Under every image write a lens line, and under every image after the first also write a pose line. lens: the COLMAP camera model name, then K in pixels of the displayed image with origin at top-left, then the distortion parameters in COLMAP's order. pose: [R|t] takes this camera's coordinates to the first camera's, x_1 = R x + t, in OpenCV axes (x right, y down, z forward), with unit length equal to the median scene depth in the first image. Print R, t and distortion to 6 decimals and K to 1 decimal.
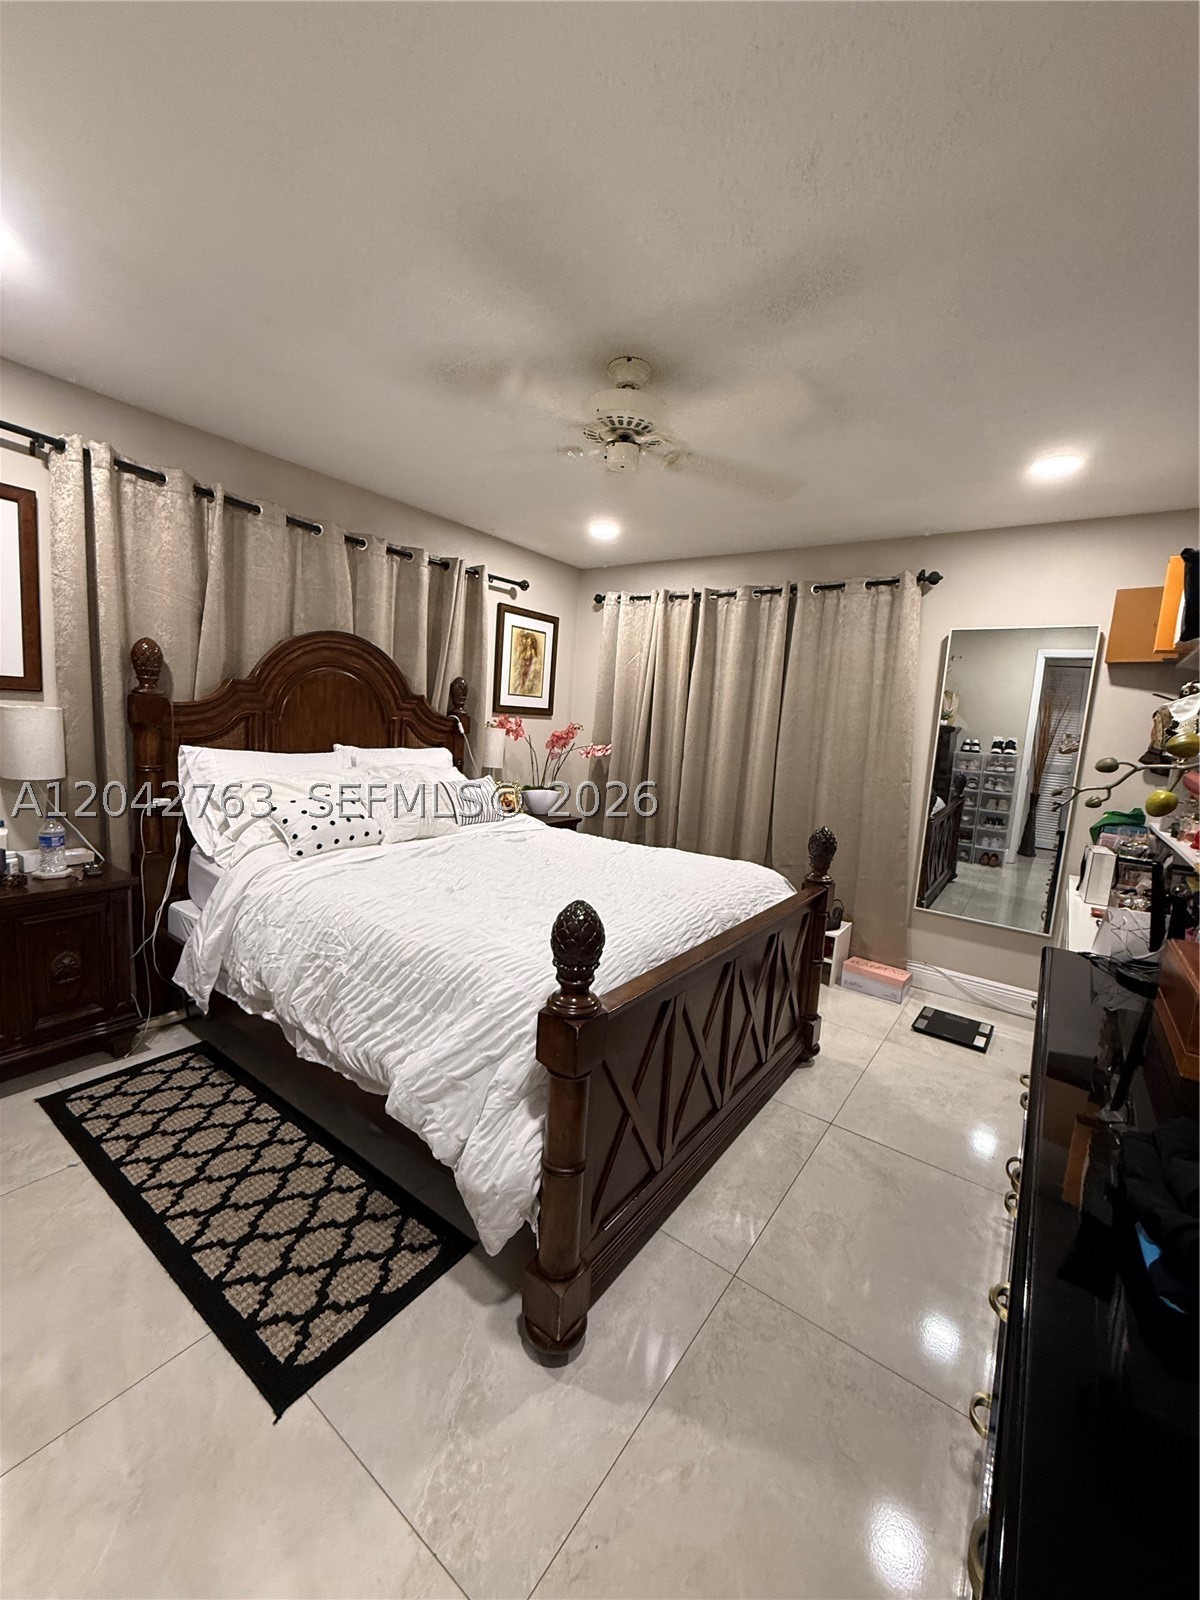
lens RADIAL K [[650.1, 0, 582.7], [0, 650.1, 769.3], [0, 0, 1]] dist [0.003236, 0.000290]
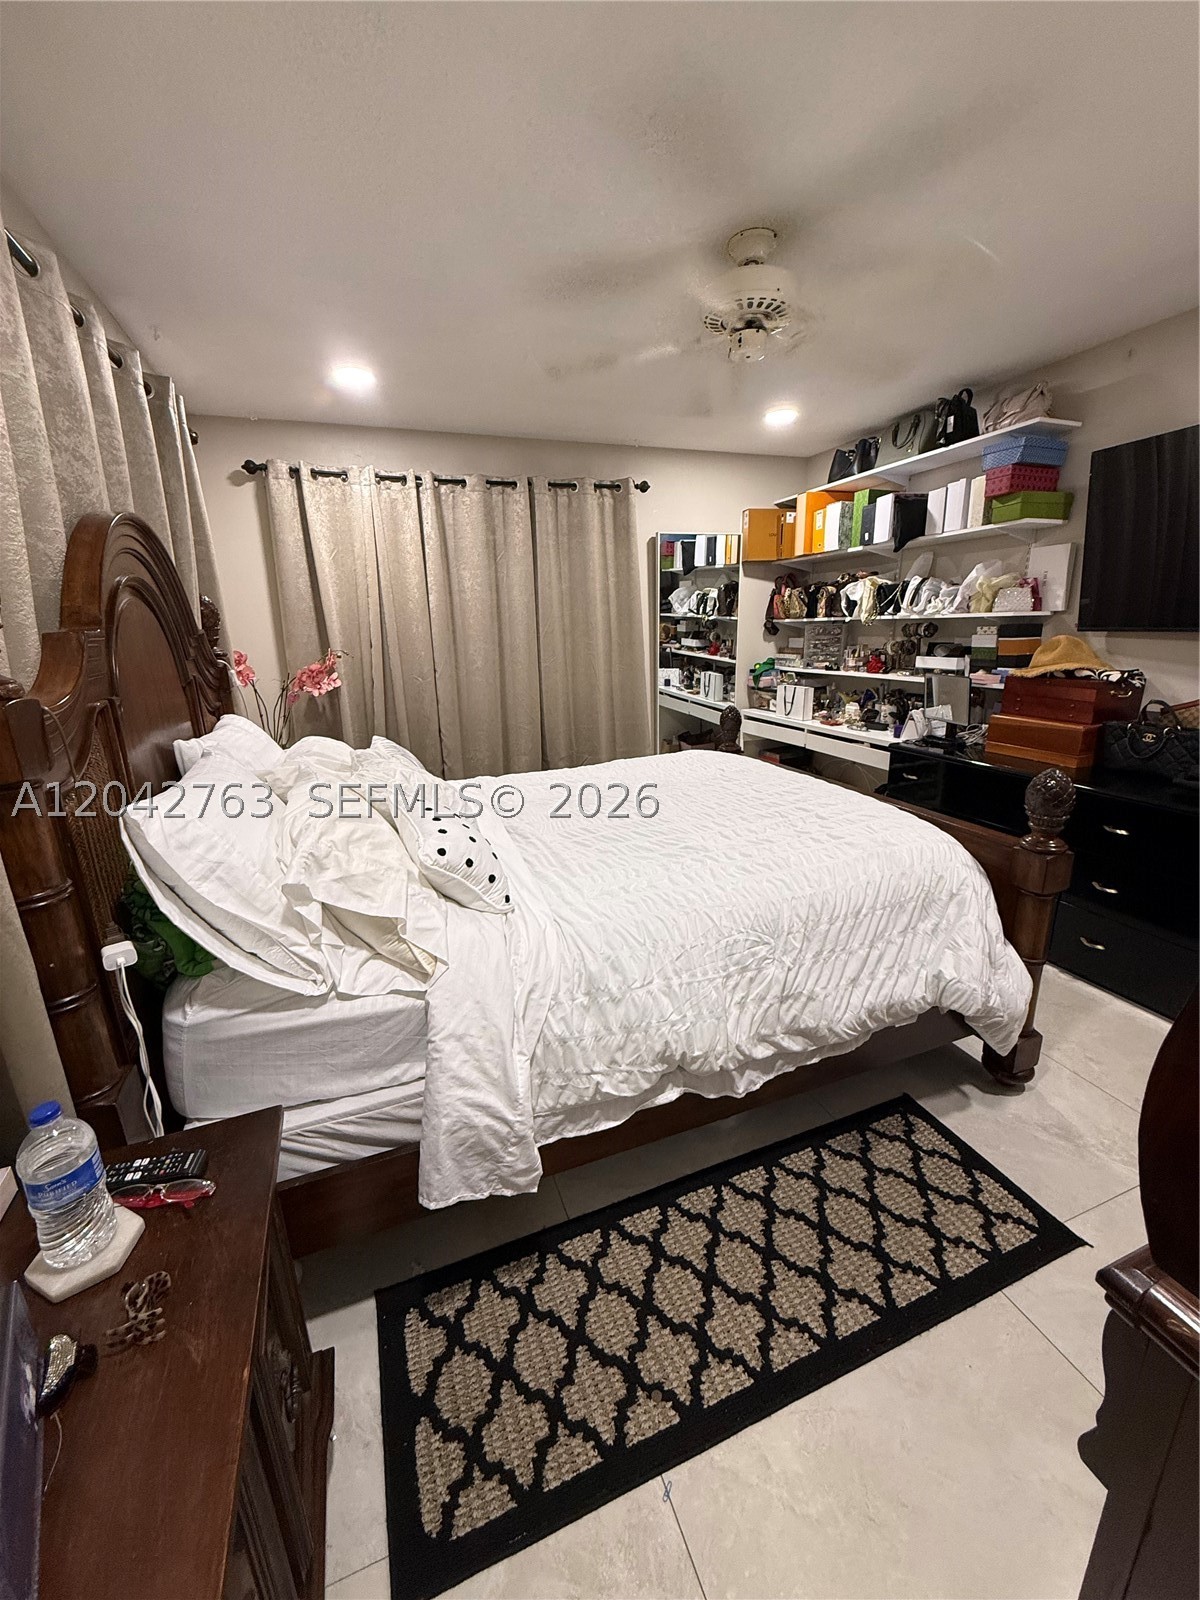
lens RADIAL K [[636.1, 0, 598.2], [0, 636.1, 798.2], [0, 0, 1]] dist [-0.000708, 0.000377]
pose [[0.531683, -0.312687, 0.787109, -1.018055], [0.135397, 0.948780, 0.285453, -0.169463], [-0.836051, -0.045198, 0.546787, 0.715995]]
